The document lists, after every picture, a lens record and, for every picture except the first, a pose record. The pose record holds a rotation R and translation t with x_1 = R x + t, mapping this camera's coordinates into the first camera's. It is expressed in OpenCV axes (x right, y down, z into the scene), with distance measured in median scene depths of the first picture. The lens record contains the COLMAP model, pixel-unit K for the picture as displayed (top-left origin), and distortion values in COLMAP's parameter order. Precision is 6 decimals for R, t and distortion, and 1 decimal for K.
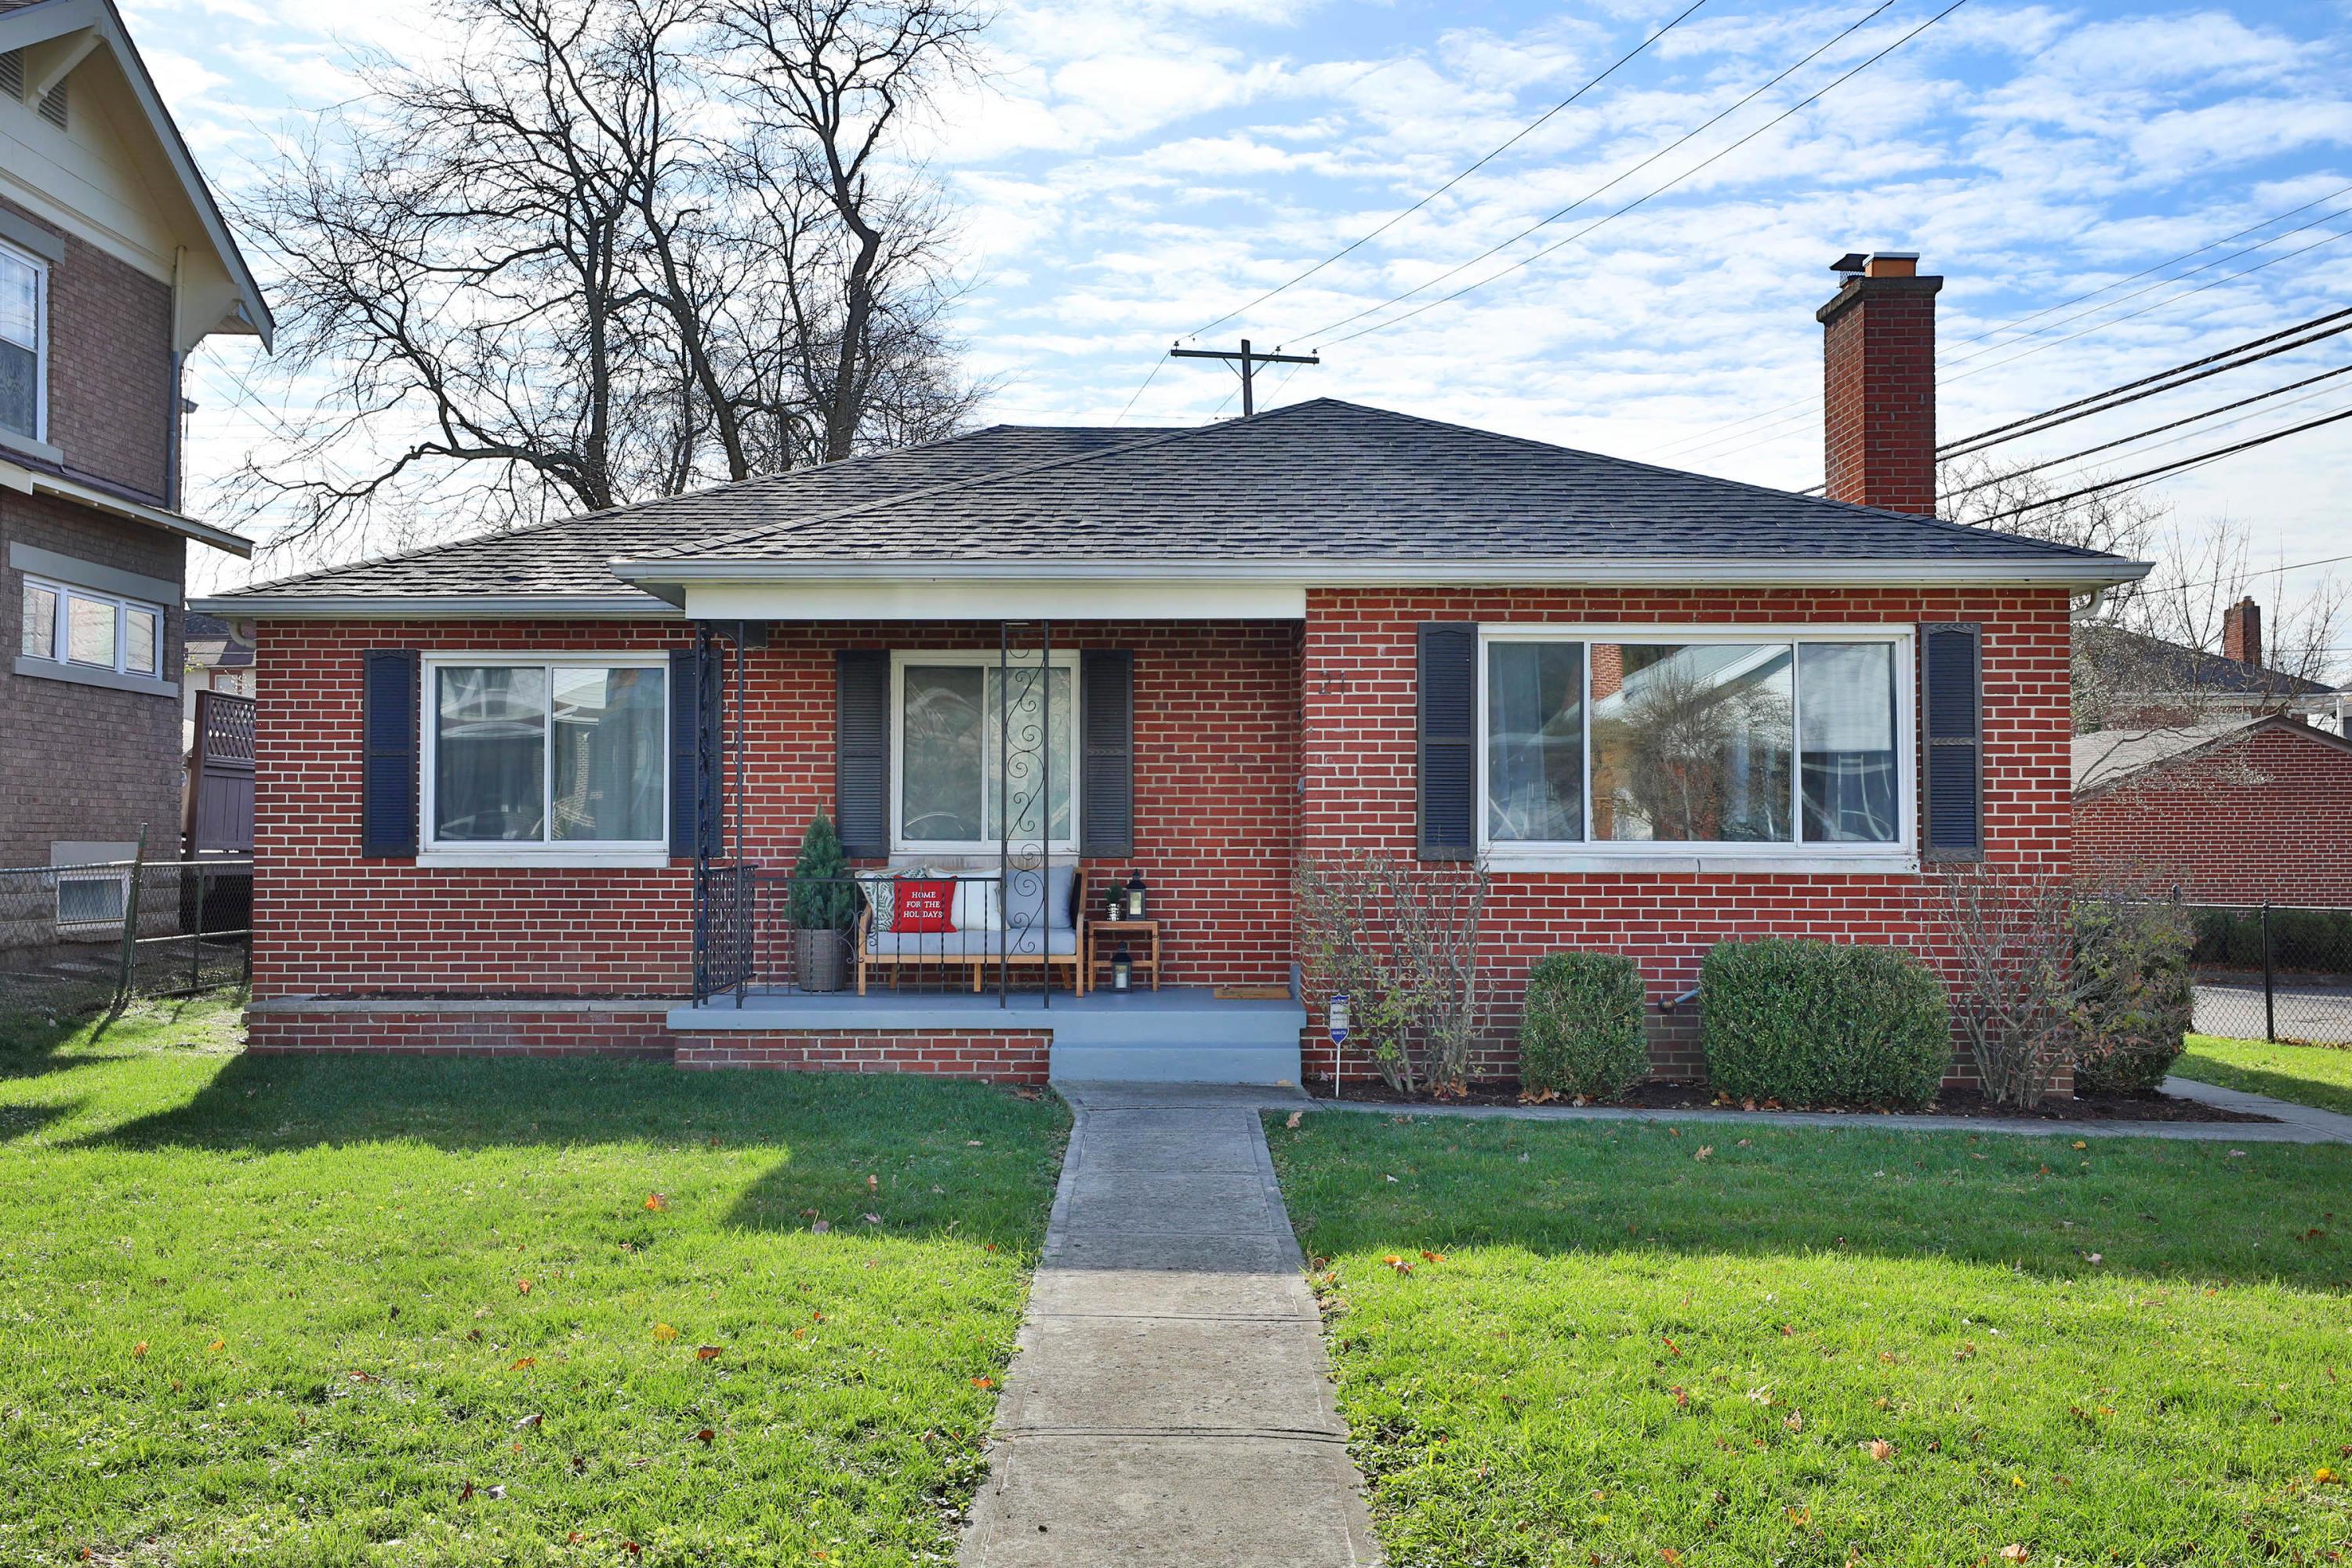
lens RADIAL K [[2140.3, 0, 1185.2], [0, 2140.3, 791.3], [0, 0, 1]] dist [0.019550, 0.000000]
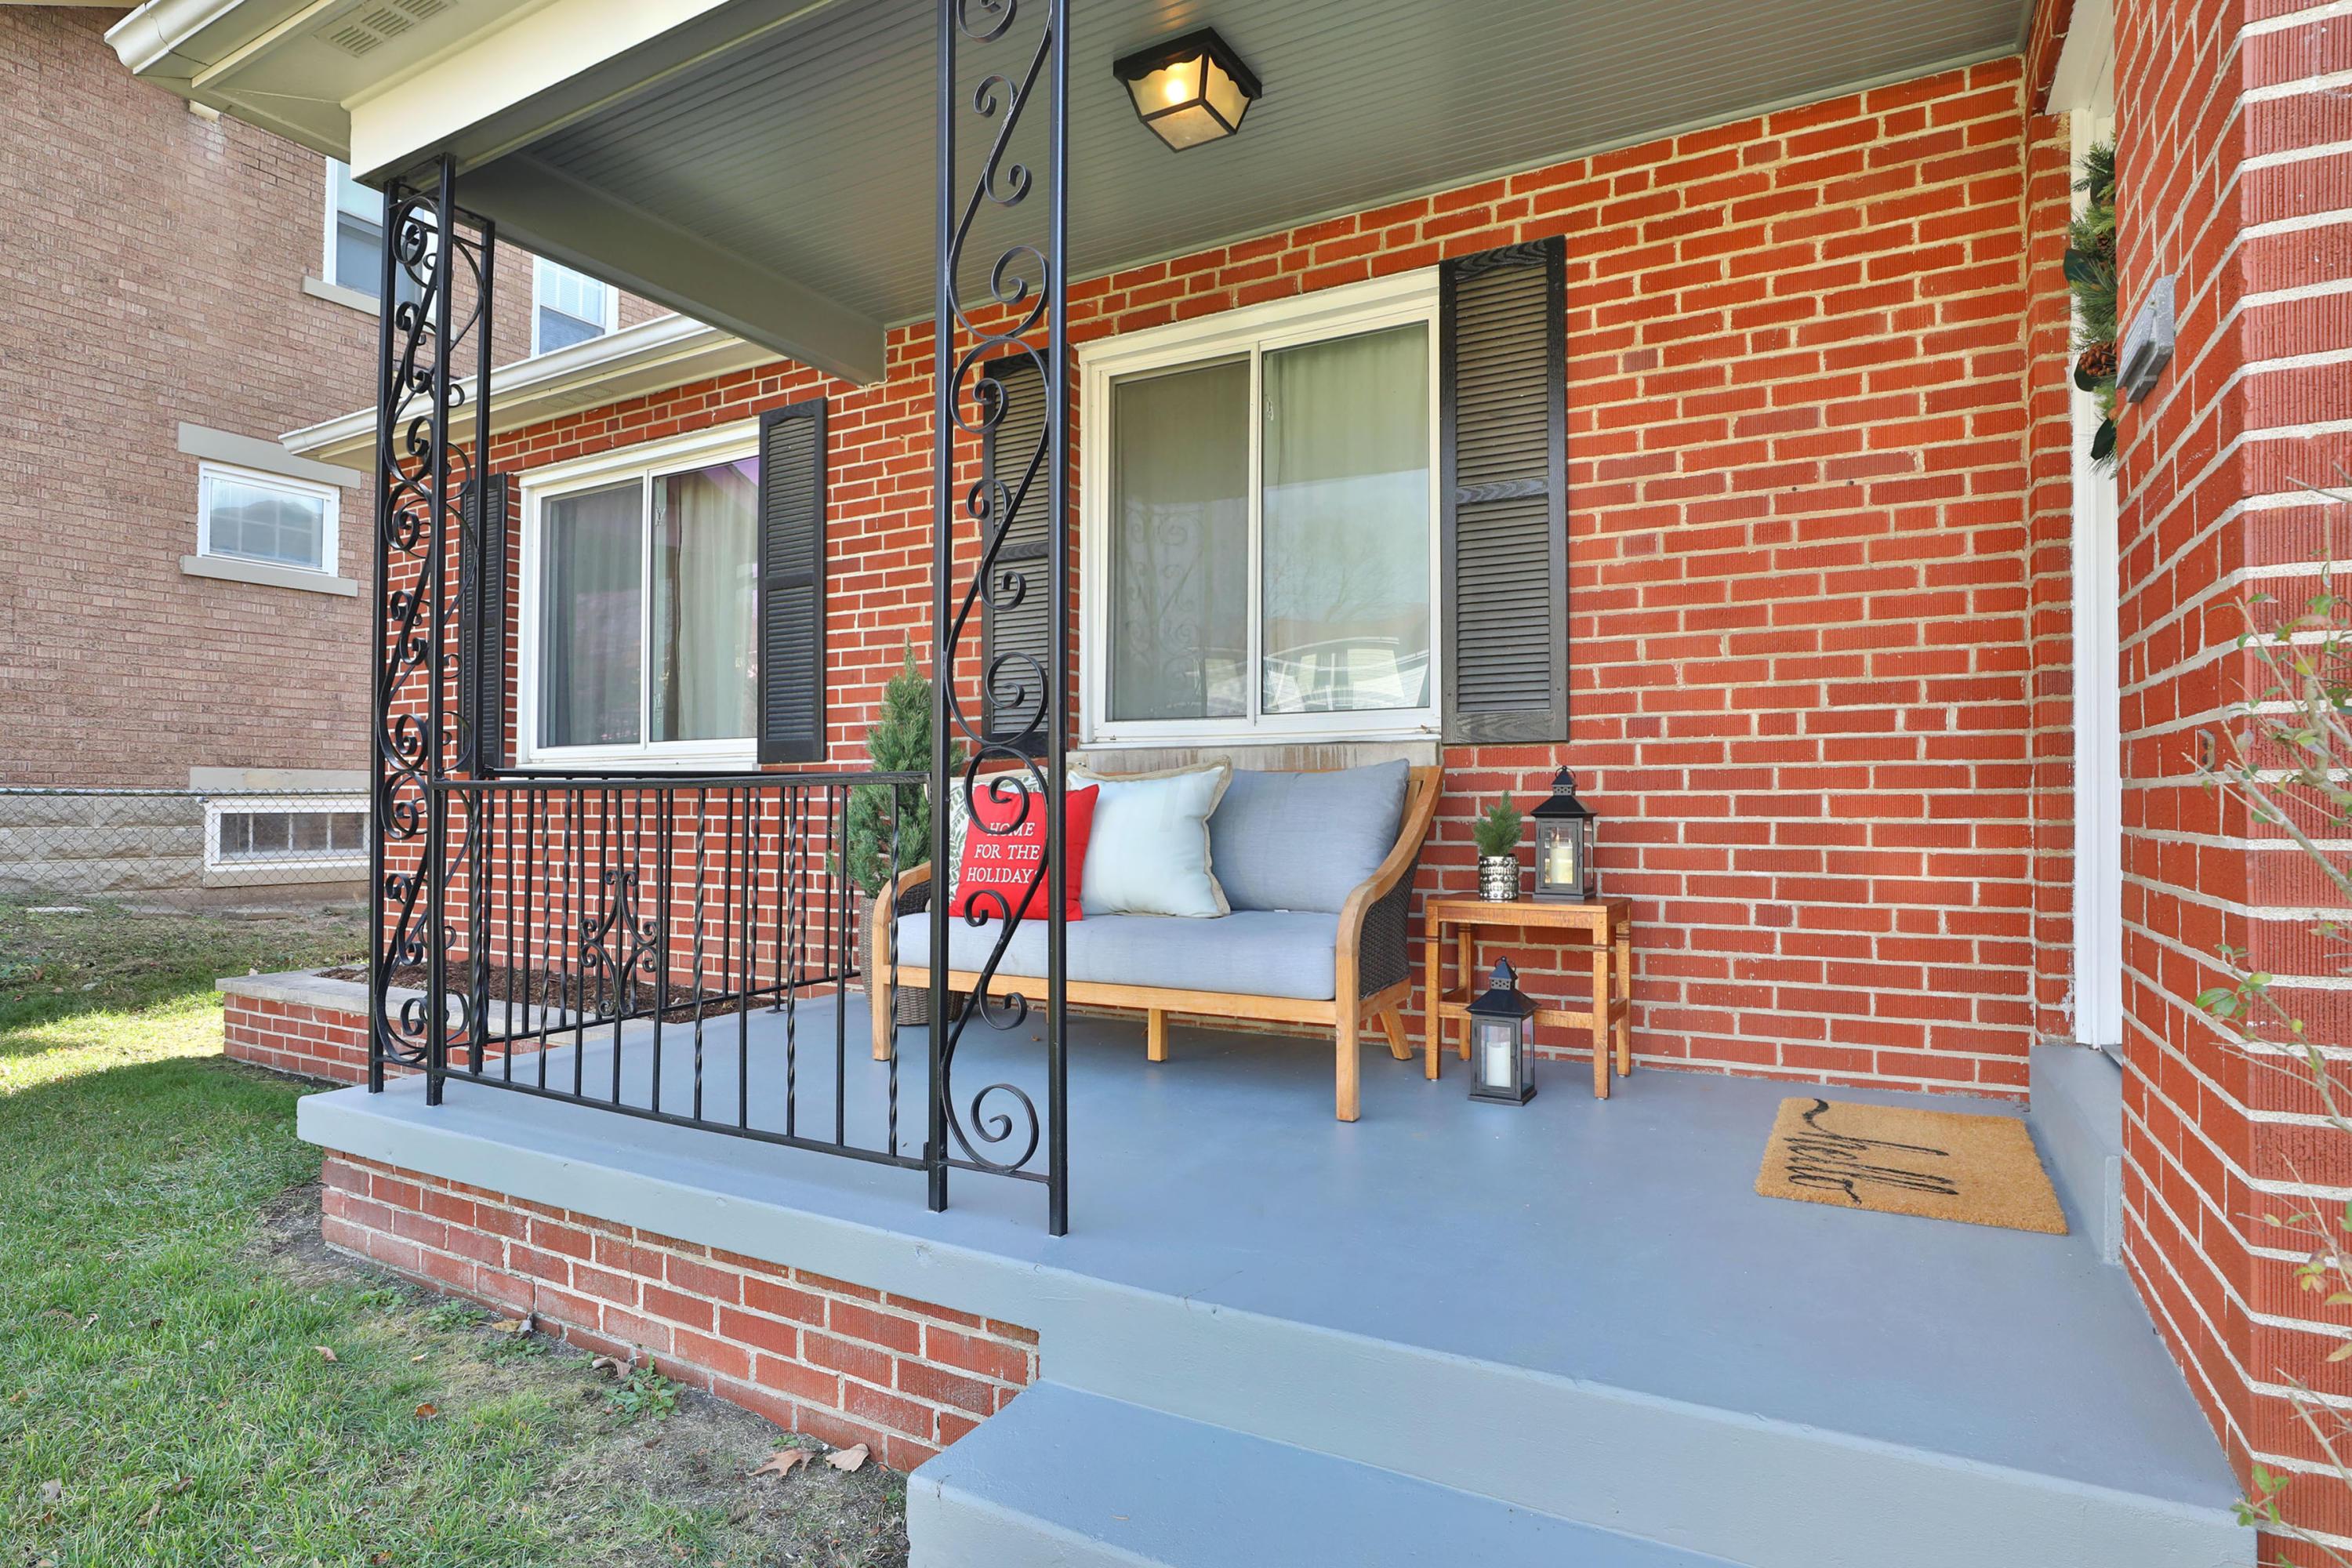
lens RADIAL K [[1219.7, 0, 1187.4], [0, 1219.7, 796.0], [0, 0, 1]] dist [-0.030826, 0.000235]
pose [[0.869914, -0.006798, -0.493156, 0.026595], [0.017541, 0.999699, 0.017162, 0.036206], [0.492891, -0.023580, 0.869772, 0.766944]]
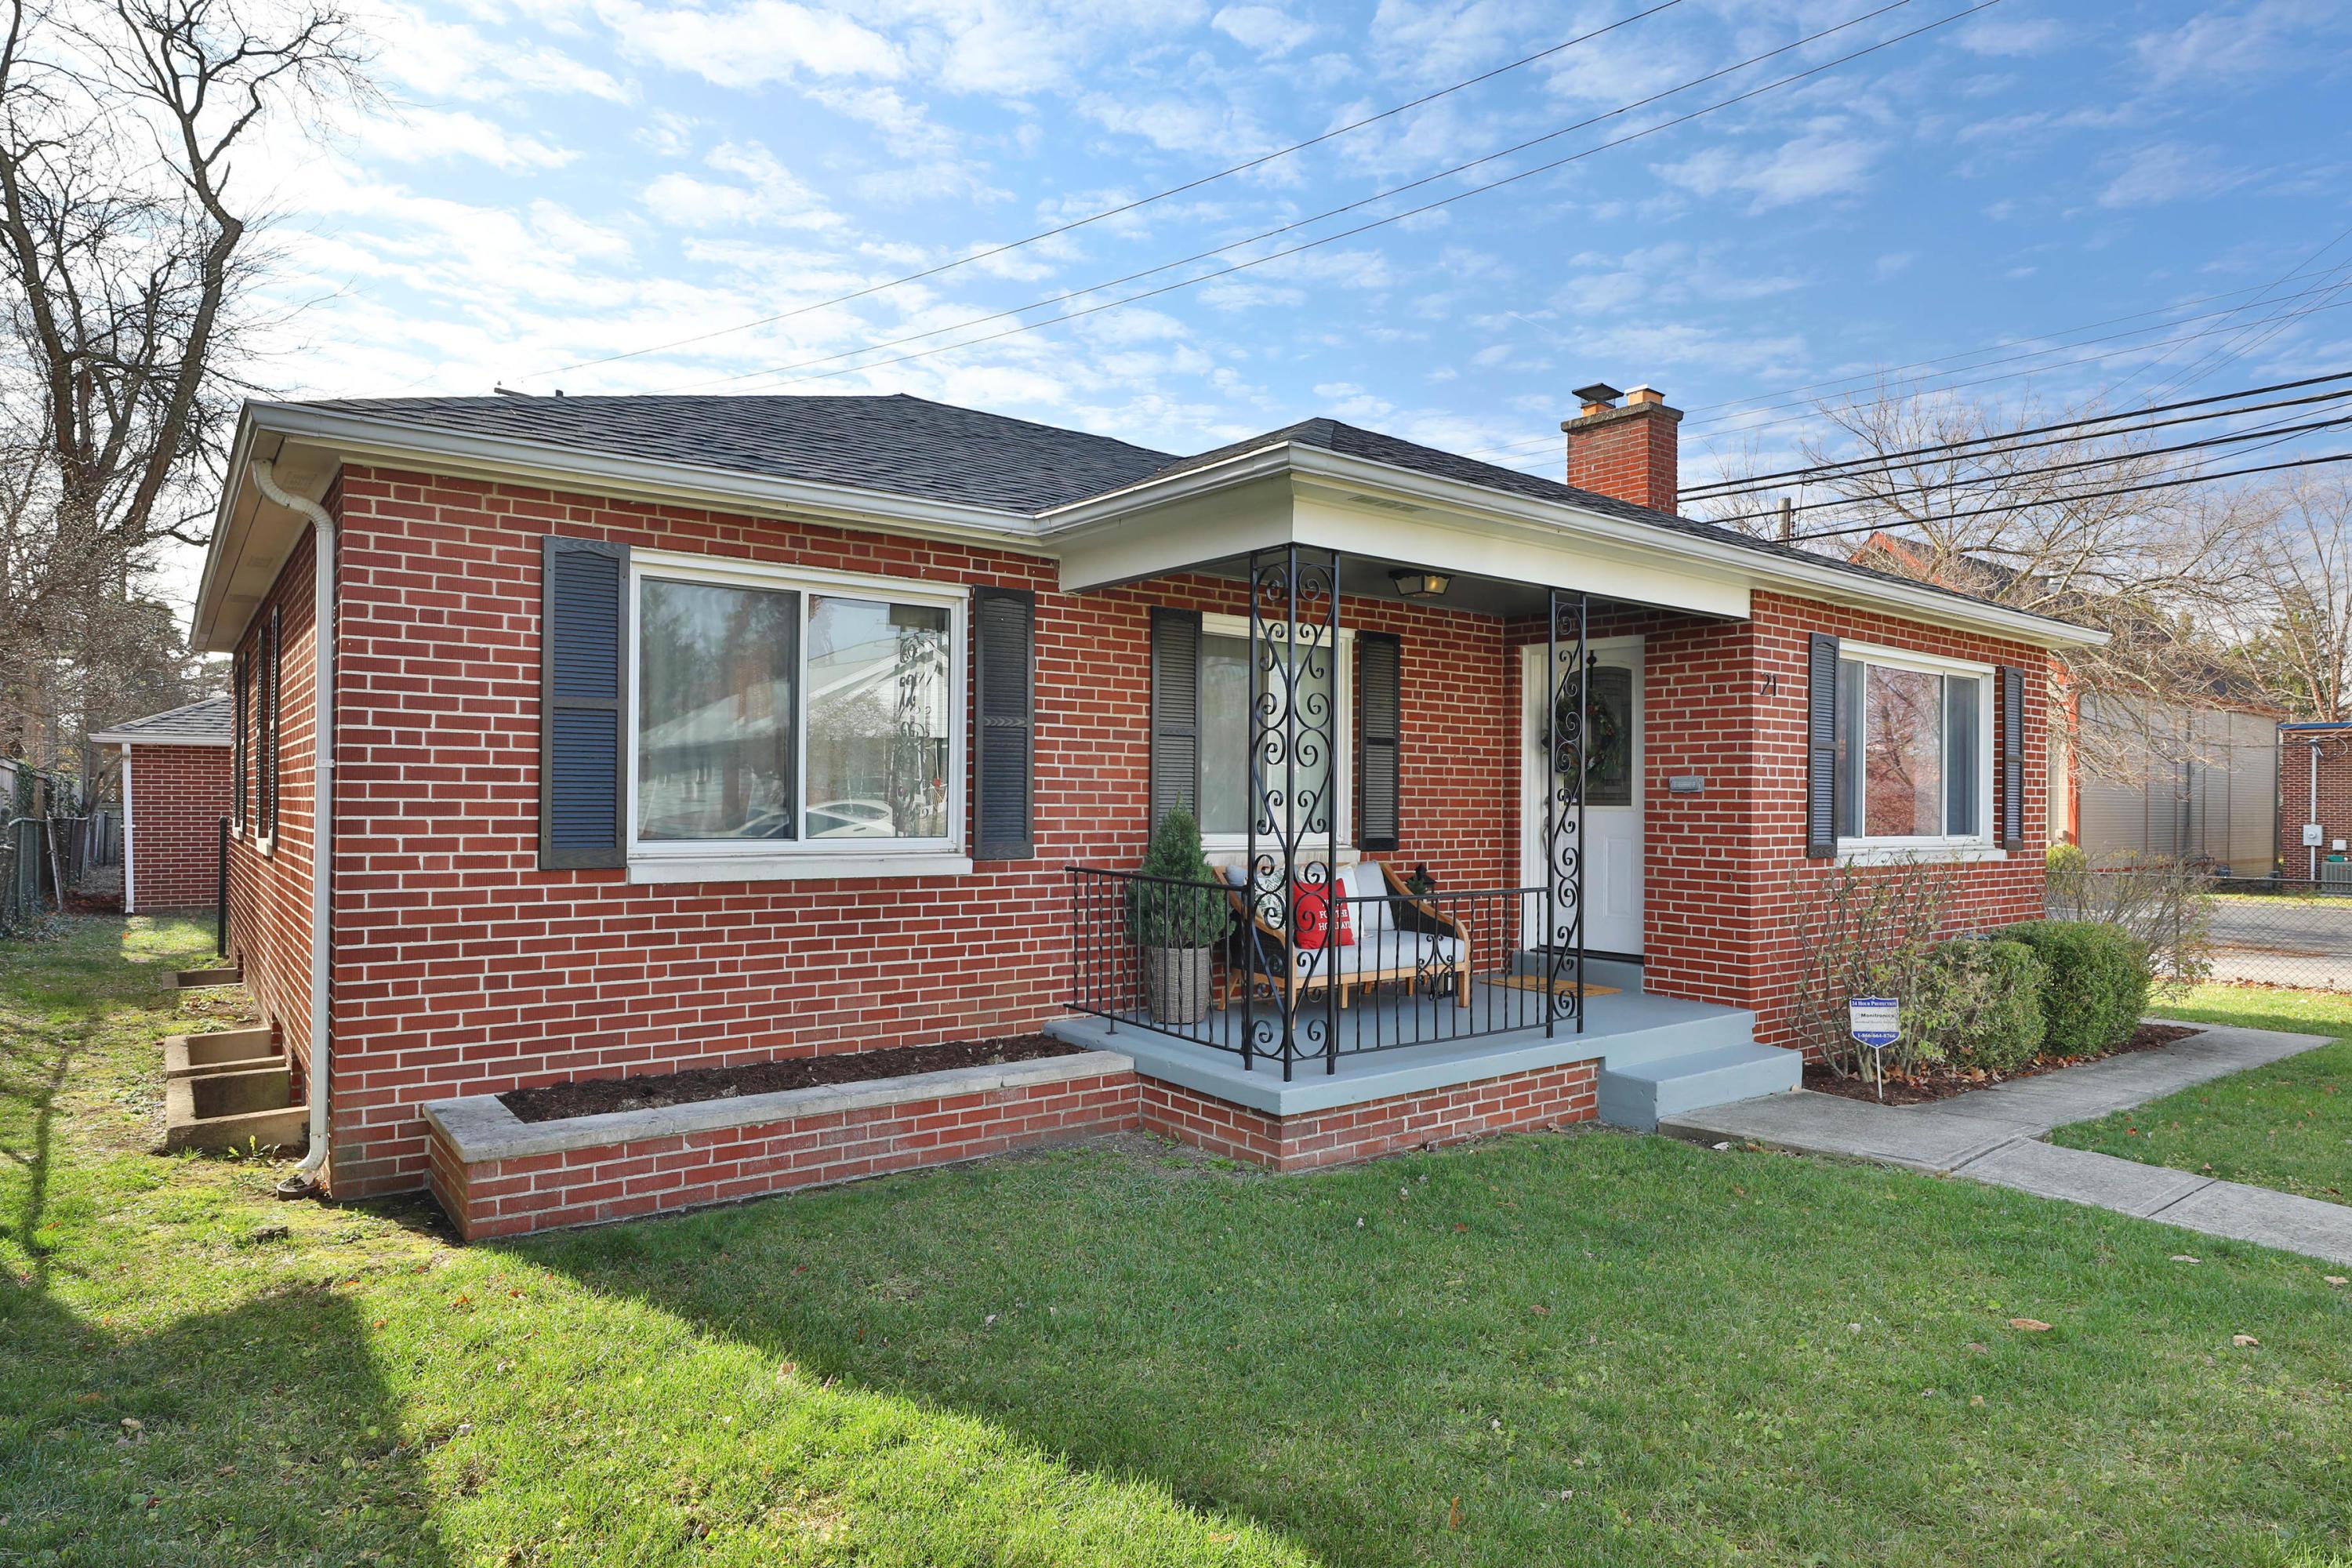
lens RADIAL K [[1332.8, 0, 1179.4], [0, 1332.8, 788.2], [0, 0, 1]] dist [-0.018472, 0.000960]
pose [[0.806337, 0.011843, 0.591338, -0.460304], [-0.026370, 0.999525, 0.015939, -0.003939], [-0.590868, -0.028445, 0.806266, 0.579302]]
